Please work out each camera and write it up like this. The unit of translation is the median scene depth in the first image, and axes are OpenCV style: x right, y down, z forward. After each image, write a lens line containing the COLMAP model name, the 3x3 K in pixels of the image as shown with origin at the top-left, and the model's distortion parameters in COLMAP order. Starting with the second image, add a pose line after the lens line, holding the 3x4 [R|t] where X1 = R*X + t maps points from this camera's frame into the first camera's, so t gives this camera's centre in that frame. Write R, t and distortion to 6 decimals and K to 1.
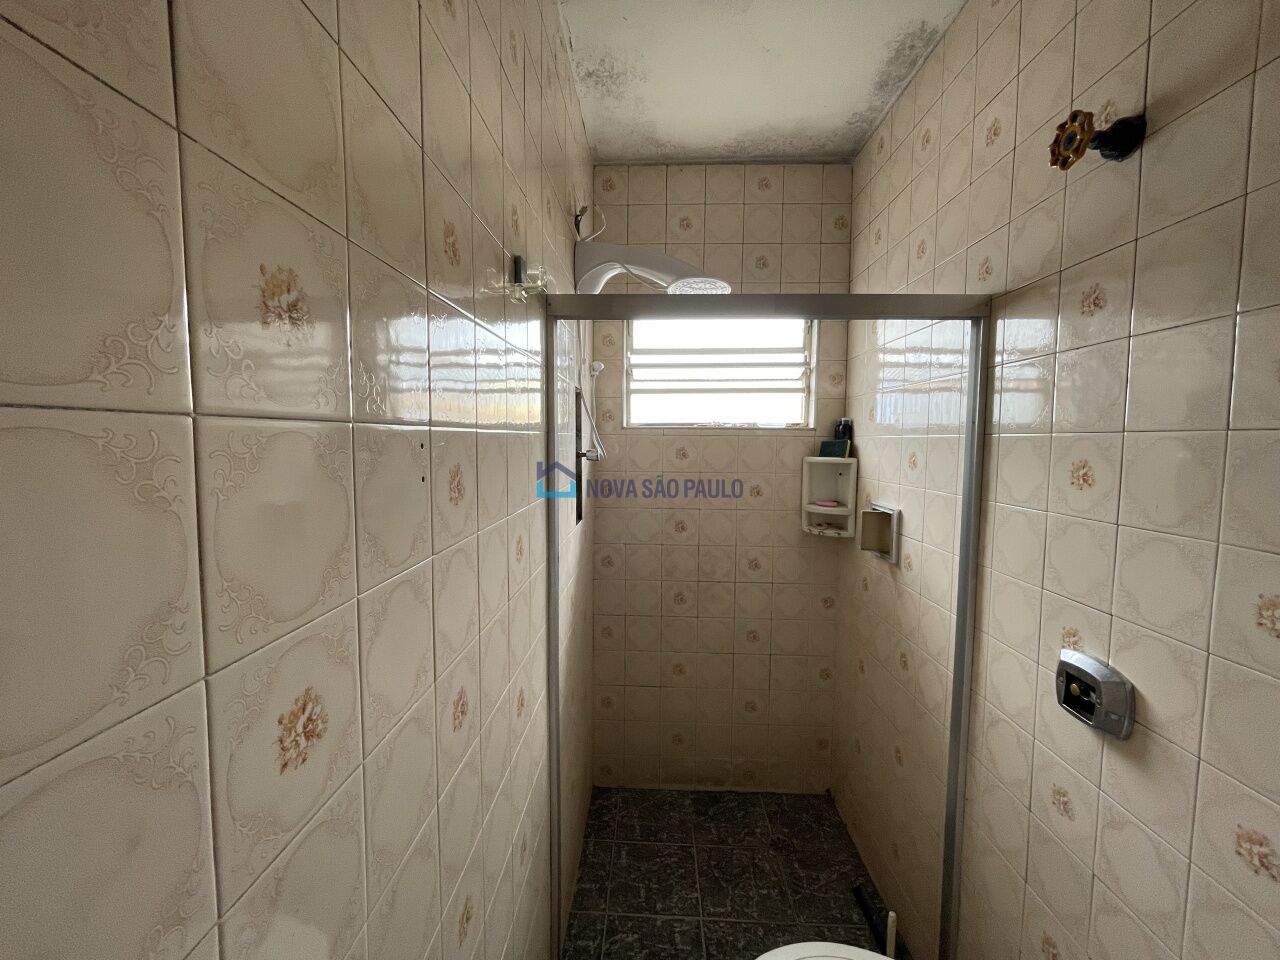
lens RADIAL K [[517.5, 0, 632.0], [0, 517.5, 472.9], [0, 0, 1]] dist [-0.000399, -0.000237]
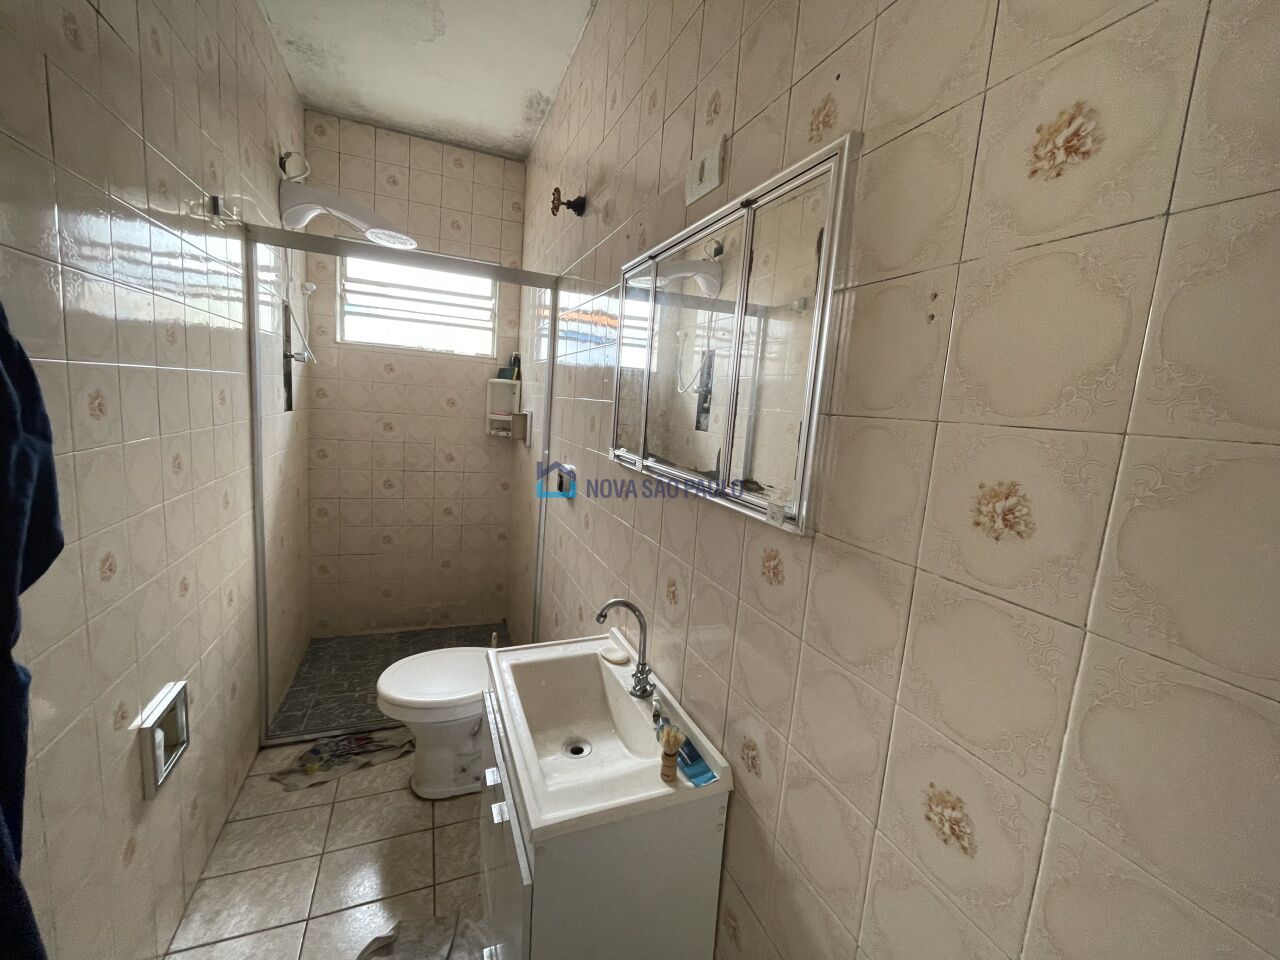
lens RADIAL K [[517.5, 0, 633.1], [0, 517.5, 475.2], [0, 0, 1]] dist [-0.000399, -0.000237]
pose [[0.910836, 0.006183, 0.412721, 0.128913], [-0.043128, 0.995840, 0.080261, 0.102908], [-0.410508, -0.090905, 0.907314, -0.448234]]
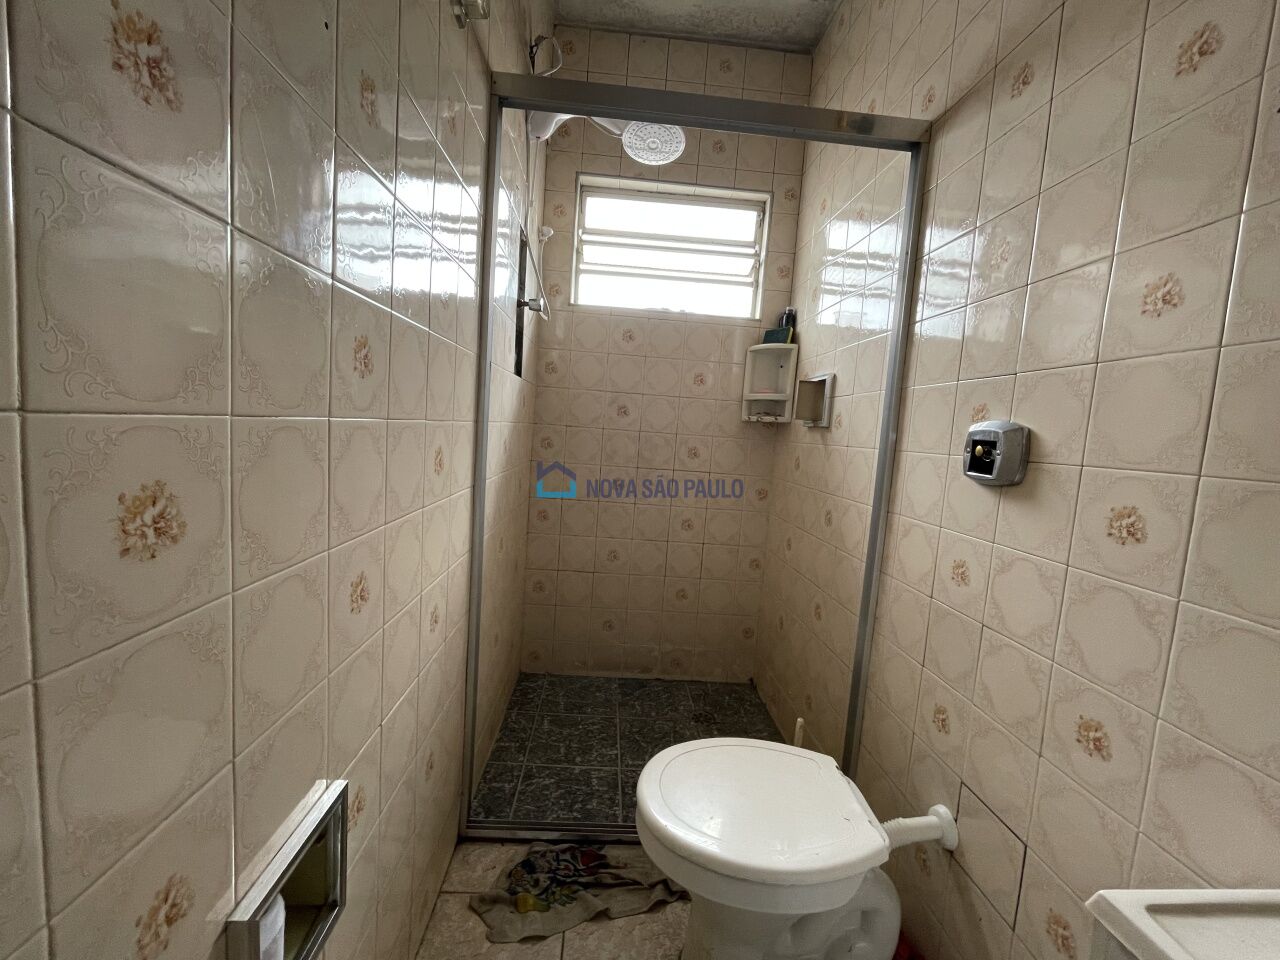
lens RADIAL K [[517.5, 0, 632.0], [0, 517.5, 473.1], [0, 0, 1]] dist [-0.000399, -0.000237]
pose [[0.993948, 0.055225, 0.094962, 0.026069], [-0.057464, 0.998127, 0.021004, 0.222582], [-0.093625, -0.026334, 0.995259, 0.007816]]
